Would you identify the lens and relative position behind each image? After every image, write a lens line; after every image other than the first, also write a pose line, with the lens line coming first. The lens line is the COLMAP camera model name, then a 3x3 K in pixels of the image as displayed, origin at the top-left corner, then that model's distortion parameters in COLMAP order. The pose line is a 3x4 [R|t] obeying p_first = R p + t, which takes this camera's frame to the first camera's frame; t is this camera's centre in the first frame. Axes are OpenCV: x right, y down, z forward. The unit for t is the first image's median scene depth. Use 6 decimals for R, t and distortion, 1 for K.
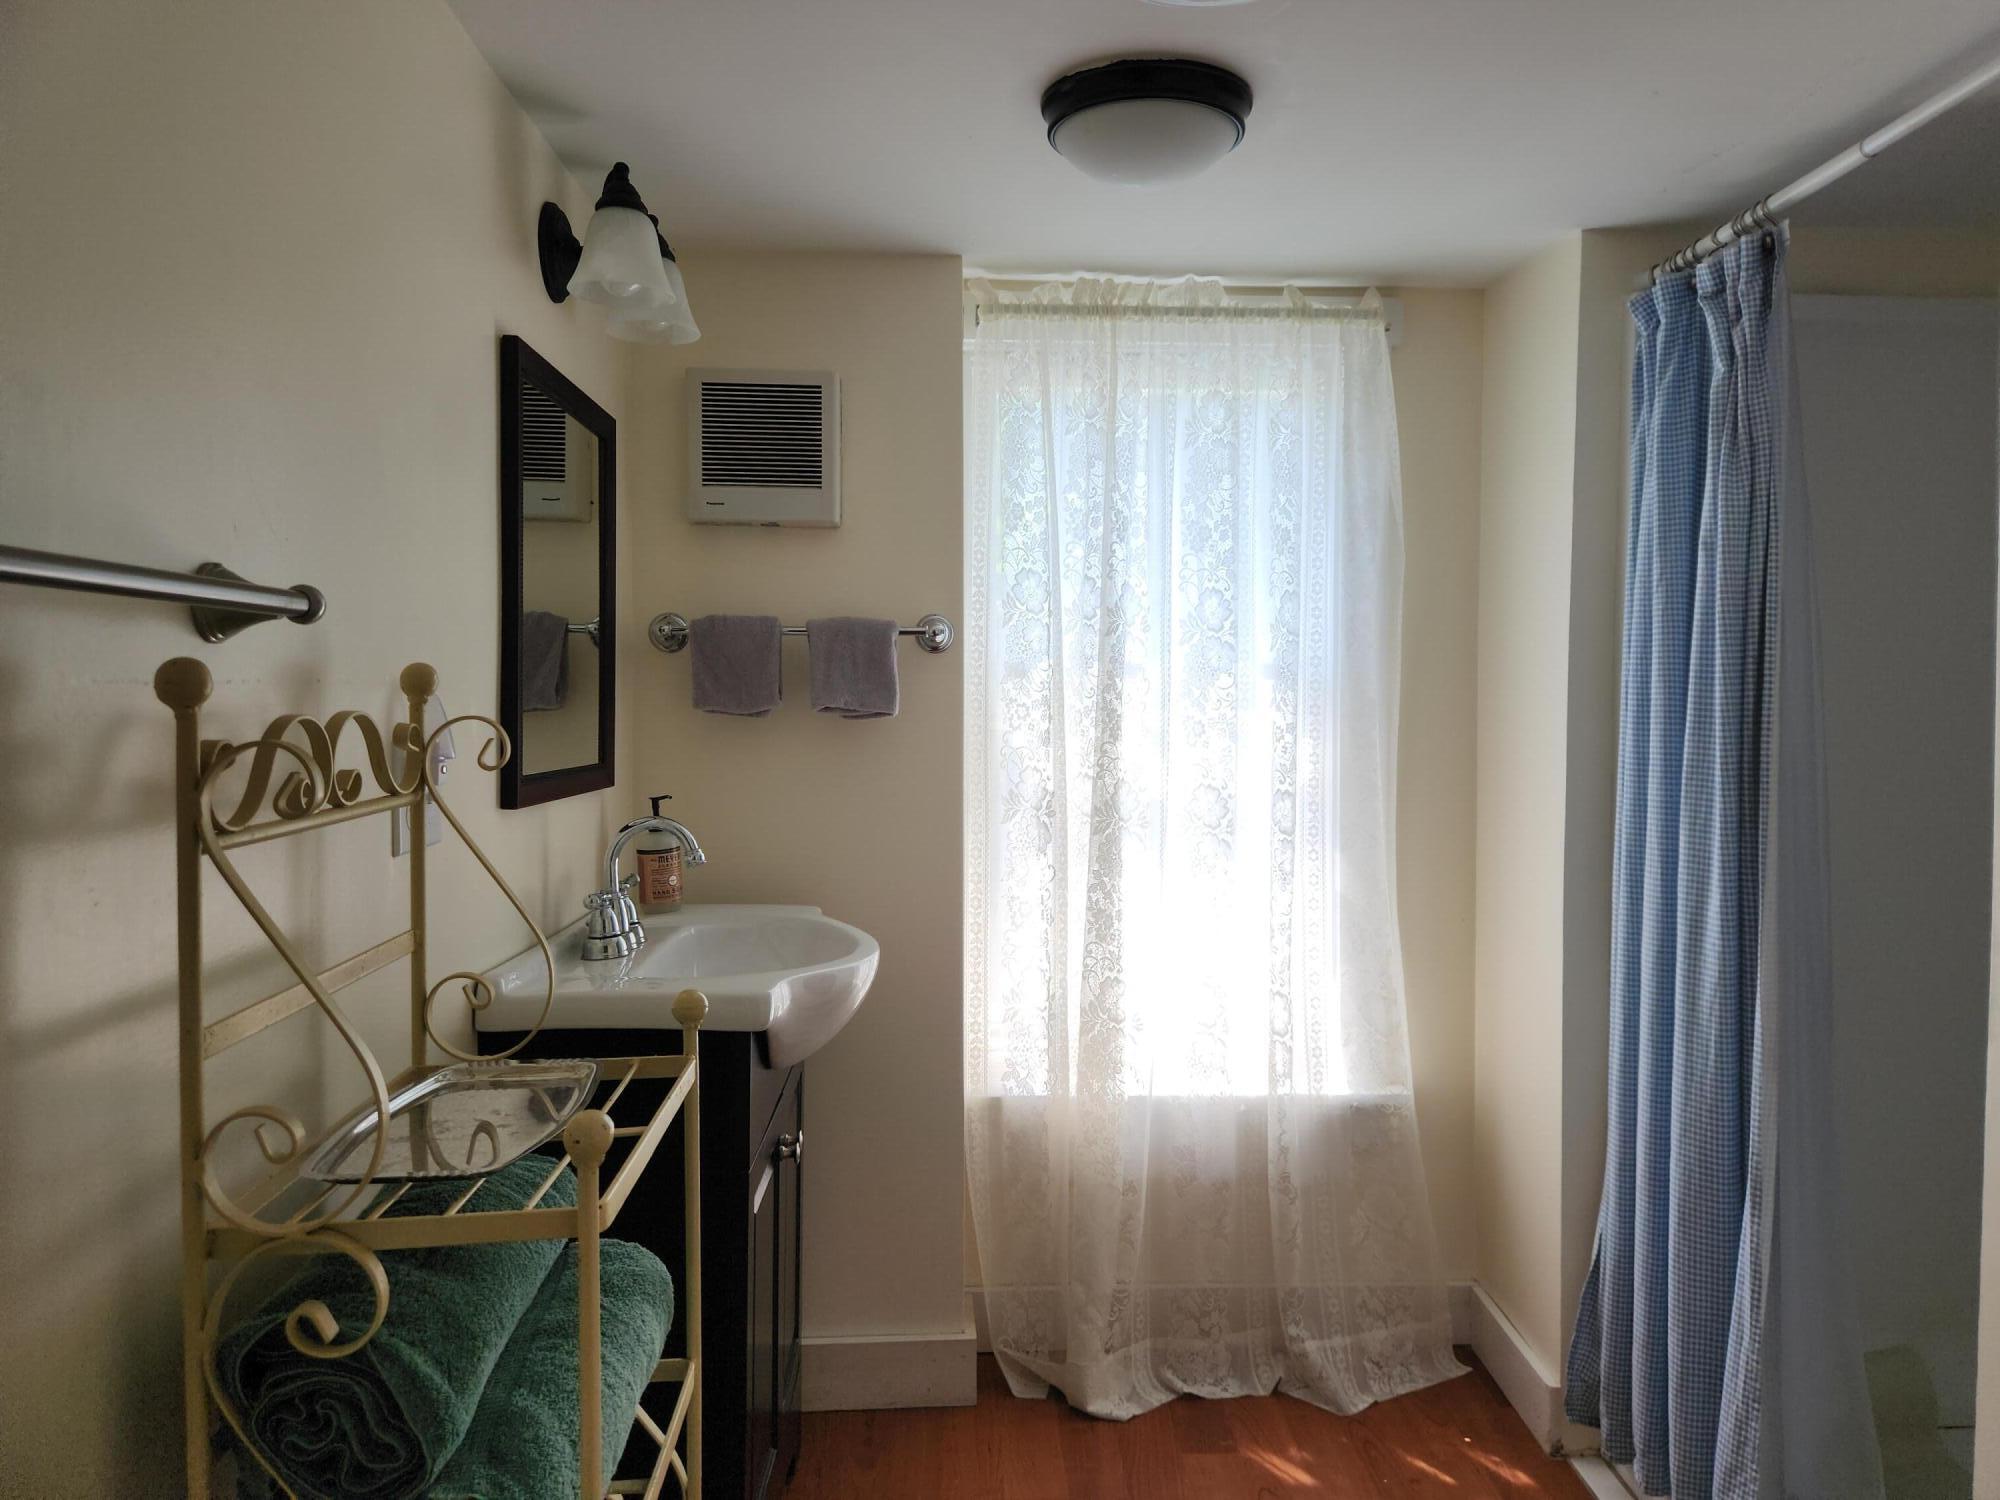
lens RADIAL K [[1345.4, 0, 1004.4], [0, 1345.4, 754.2], [0, 0, 1]] dist [0.067715, -0.047135]
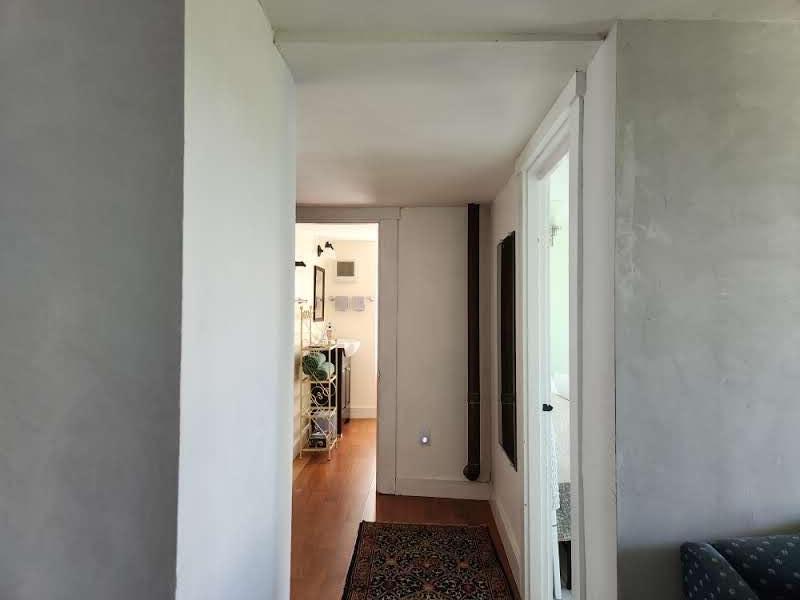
lens RADIAL K [[538.2, 0, 395.2], [0, 538.2, 296.7], [0, 0, 1]] dist [0.067715, -0.047135]
pose [[0.995442, -0.002687, -0.095328, 0.334159], [-0.003489, 0.997908, -0.064560, 0.075546], [0.095302, 0.064598, 0.993350, -1.693257]]
